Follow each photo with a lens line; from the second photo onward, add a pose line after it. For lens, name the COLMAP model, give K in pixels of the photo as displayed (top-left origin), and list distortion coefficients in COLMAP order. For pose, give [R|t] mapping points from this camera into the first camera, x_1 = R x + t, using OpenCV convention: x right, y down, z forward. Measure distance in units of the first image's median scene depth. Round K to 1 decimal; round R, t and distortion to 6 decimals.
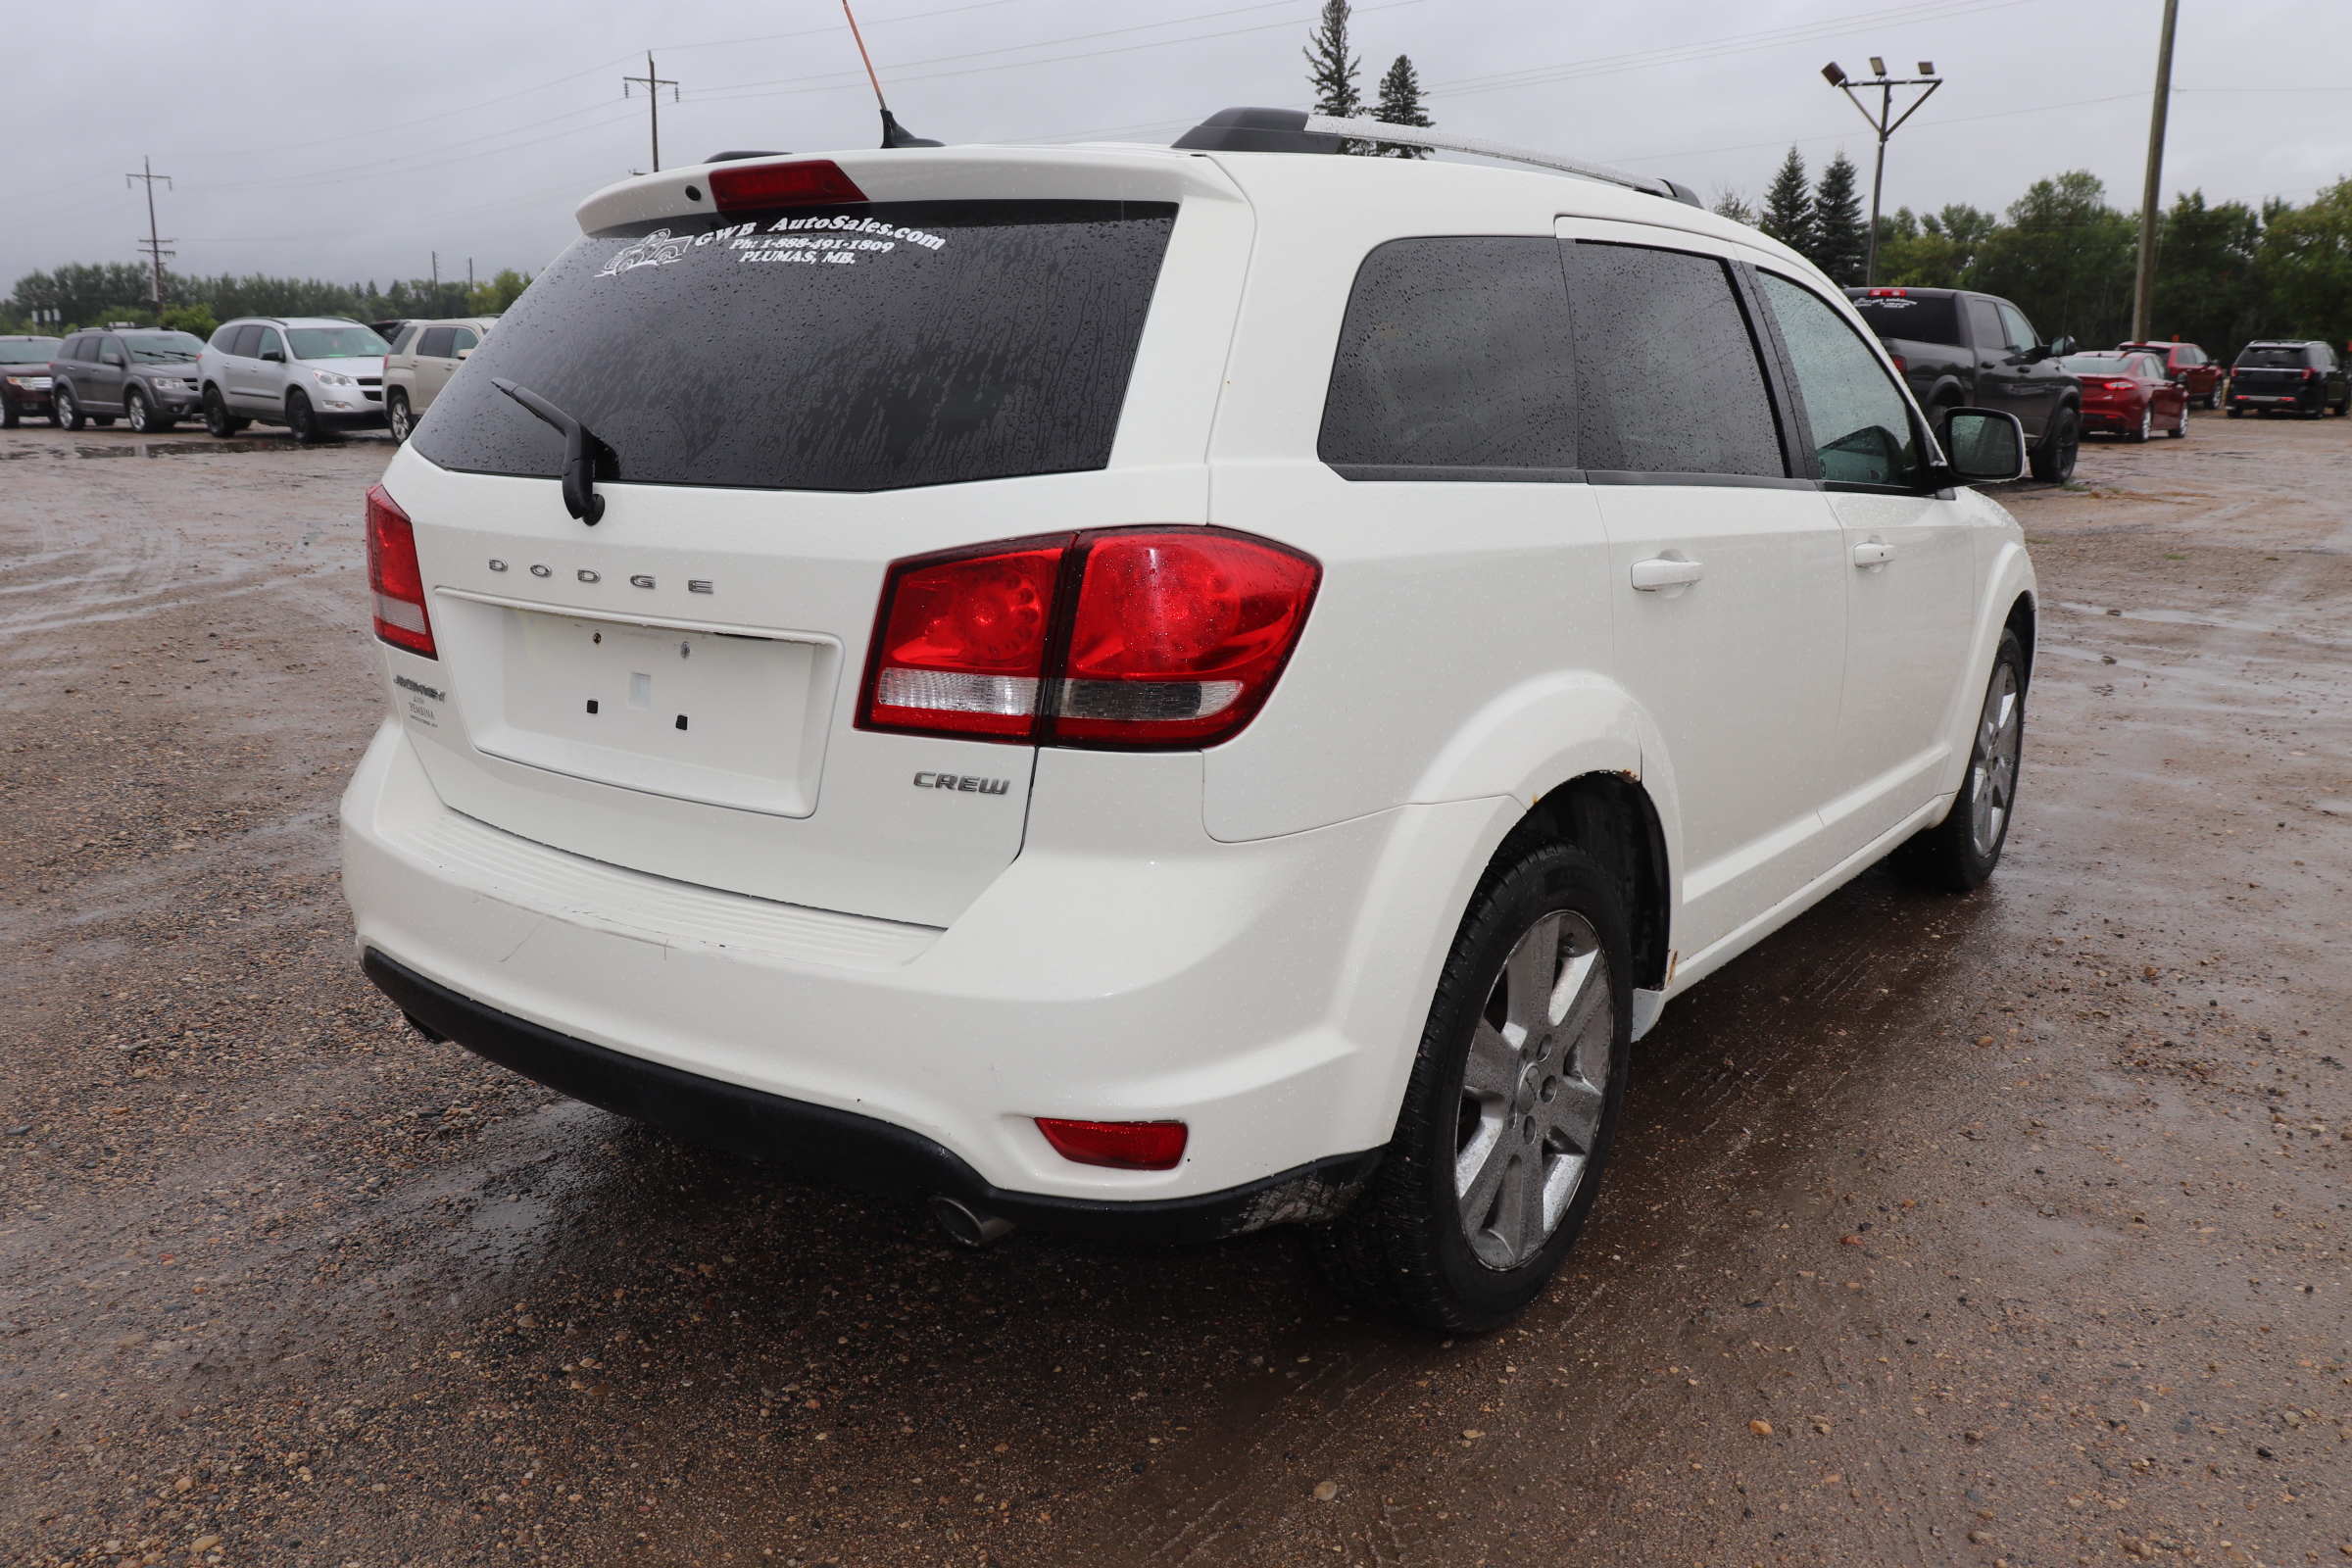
lens RADIAL K [[1976.3, 0, 1180.7], [0, 1976.3, 754.7], [0, 0, 1]] dist [-0.187997, 0.187076]
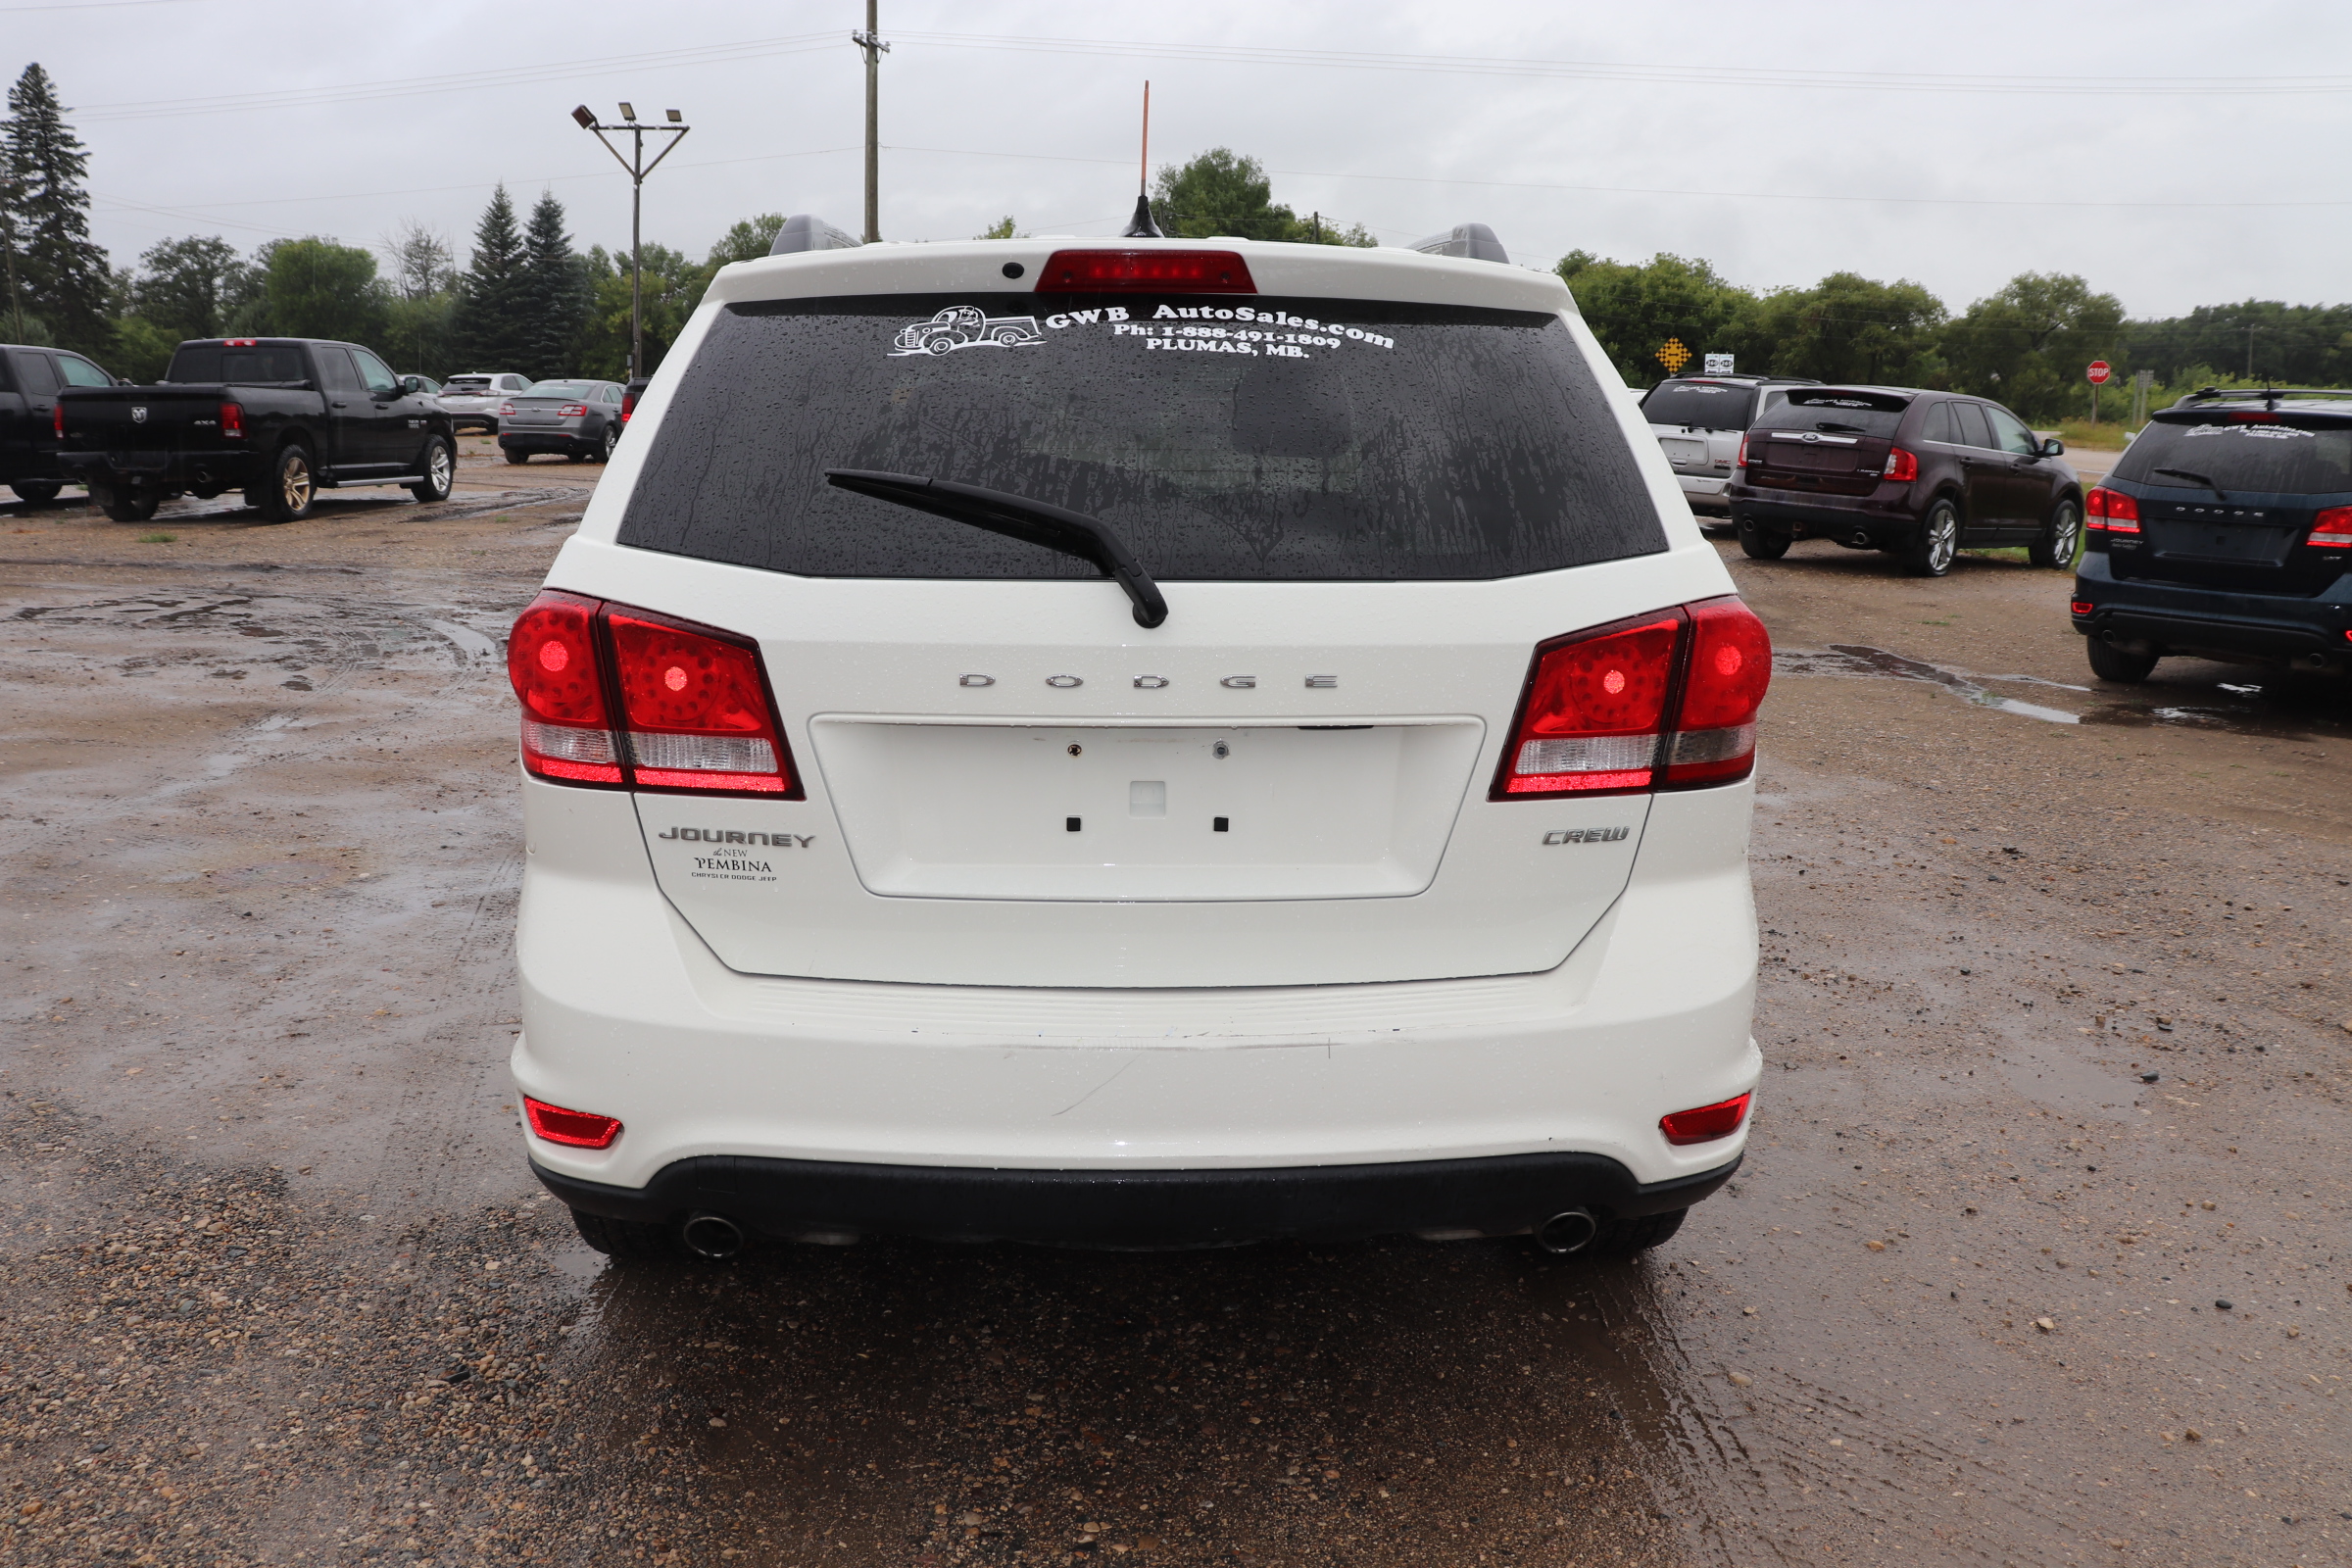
lens RADIAL K [[1976.3, 0, 1180.7], [0, 1976.3, 754.7], [0, 0, 1]] dist [-0.187997, 0.187076]
pose [[0.783172, -0.110770, 0.611859, -0.841928], [0.121203, 0.992325, 0.024511, -0.075162], [-0.609878, 0.054963, 0.790587, 0.226100]]
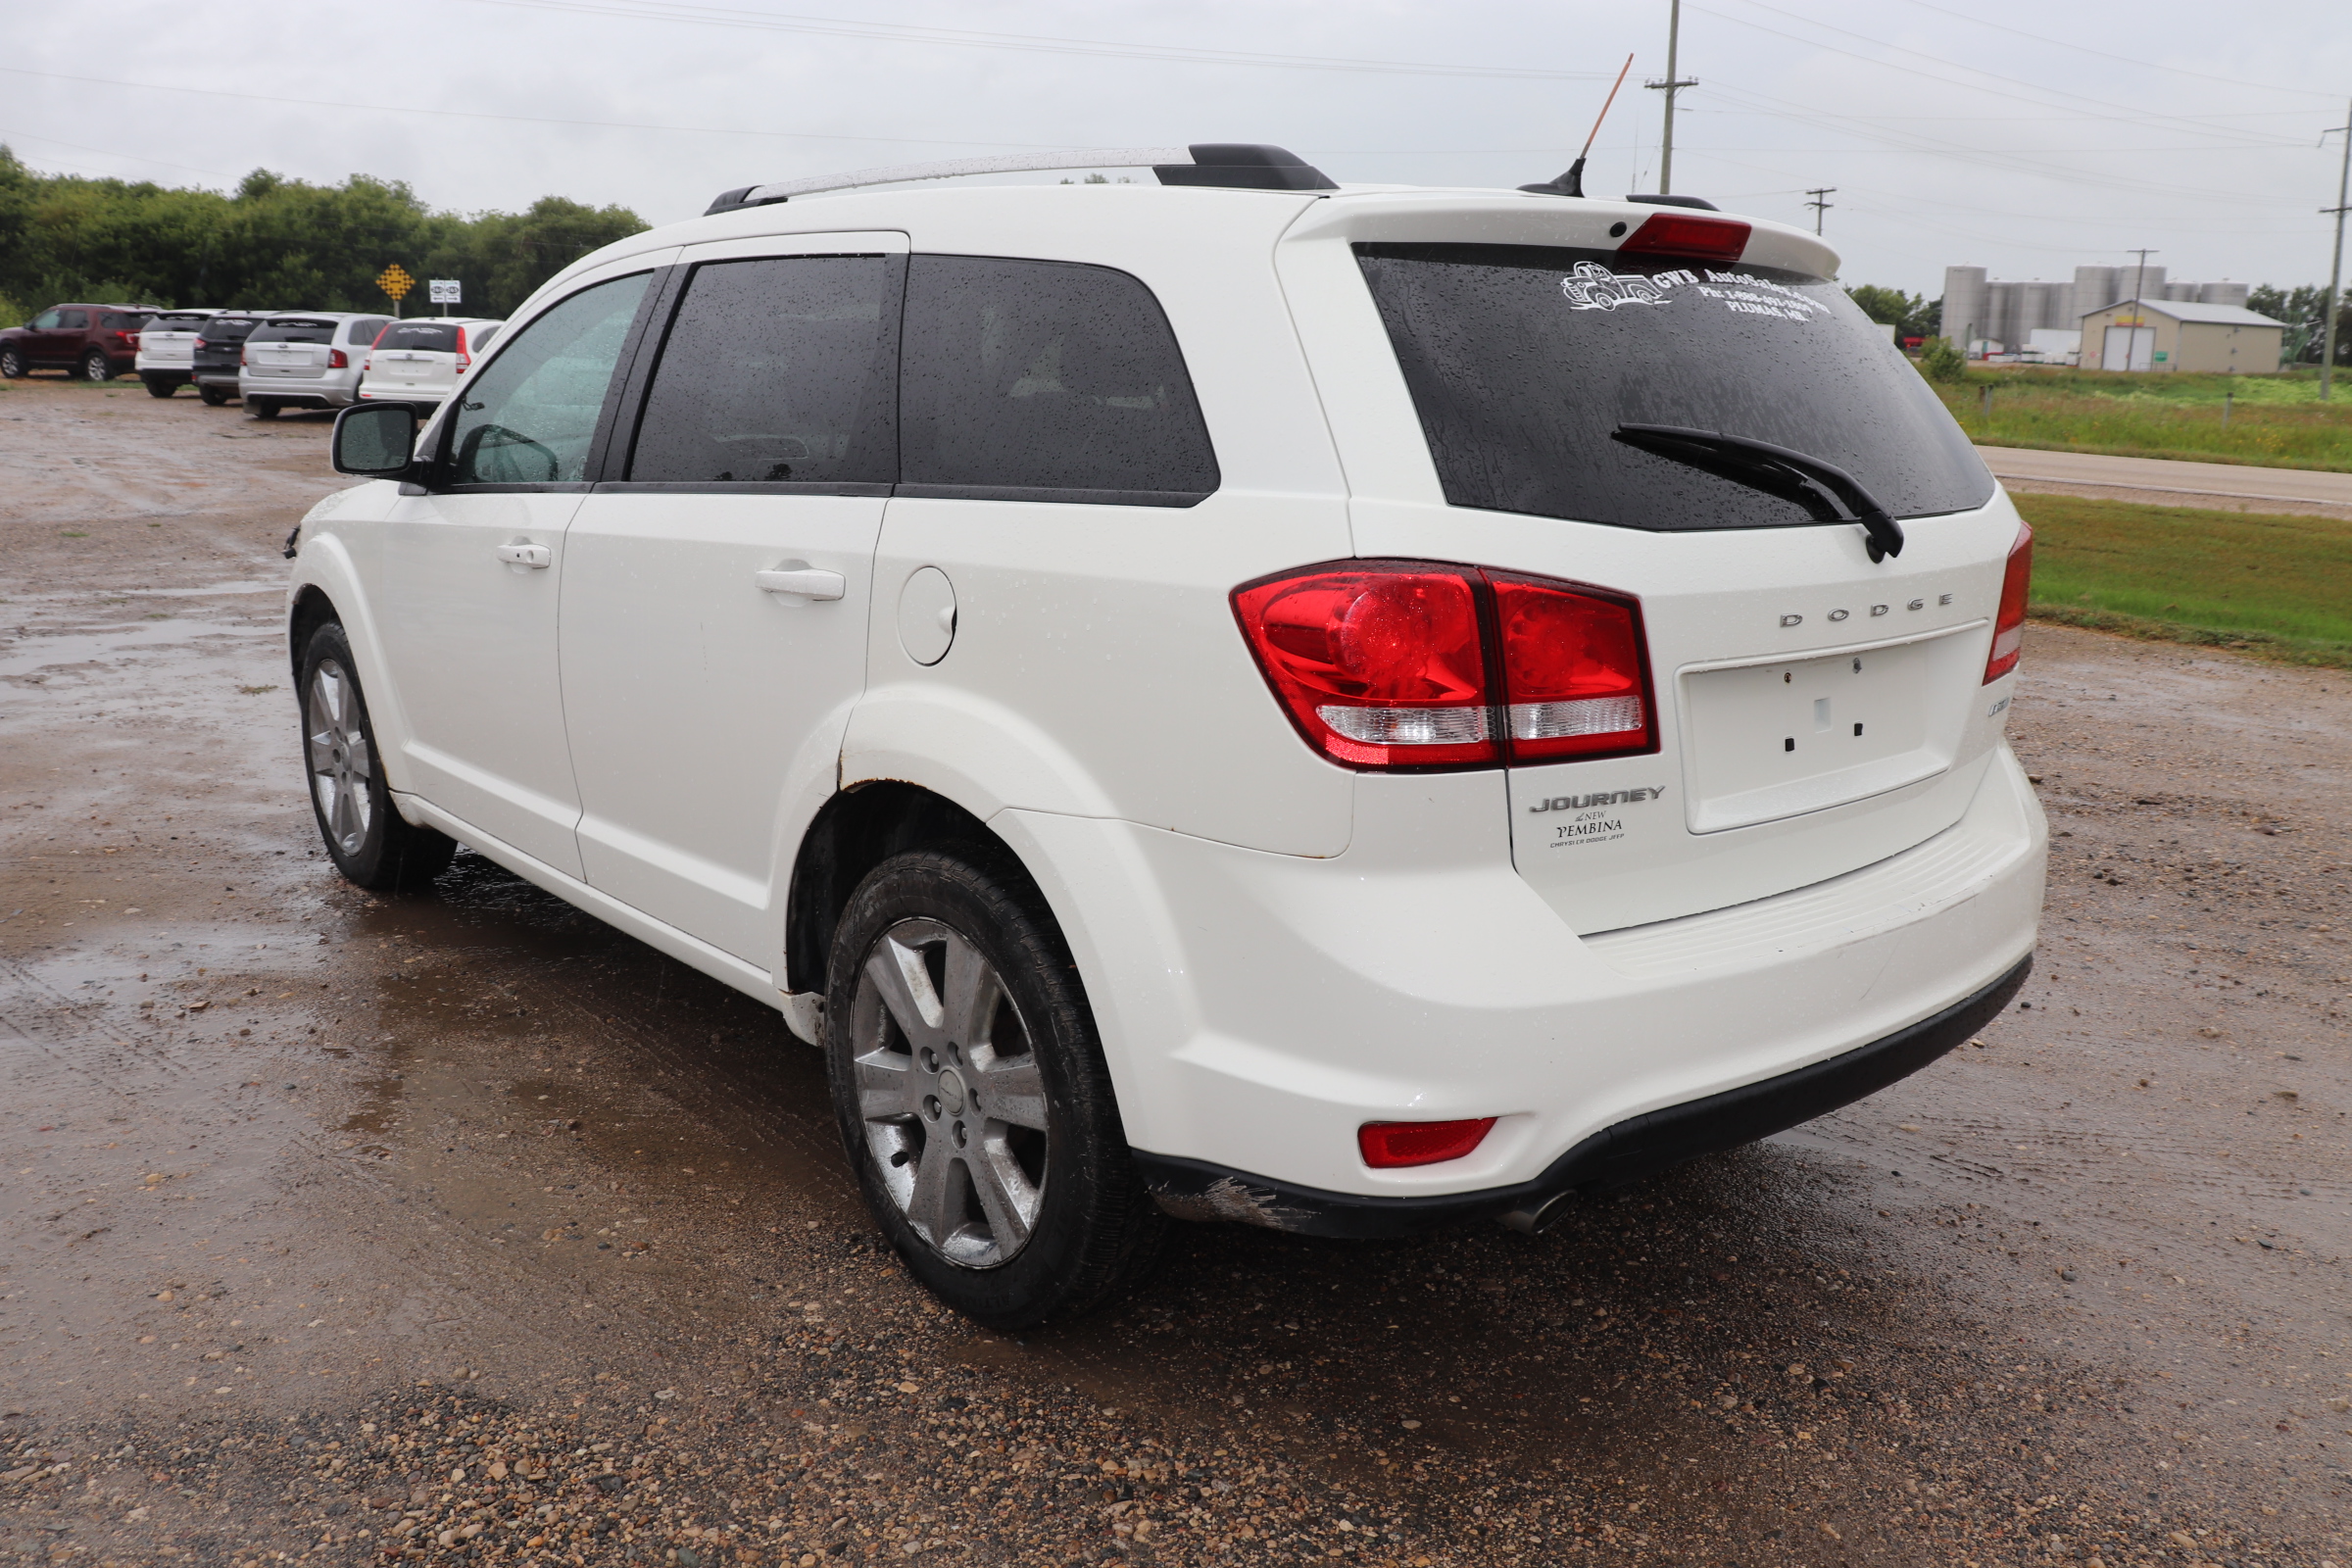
lens RADIAL K [[1976.3, 0, 1180.7], [0, 1976.3, 754.7], [0, 0, 1]] dist [-0.187997, 0.187076]
pose [[0.223617, -0.204728, 0.952933, -1.365935], [0.180290, 0.969508, 0.165982, -0.249991], [-0.957858, 0.134688, 0.253708, 1.058336]]
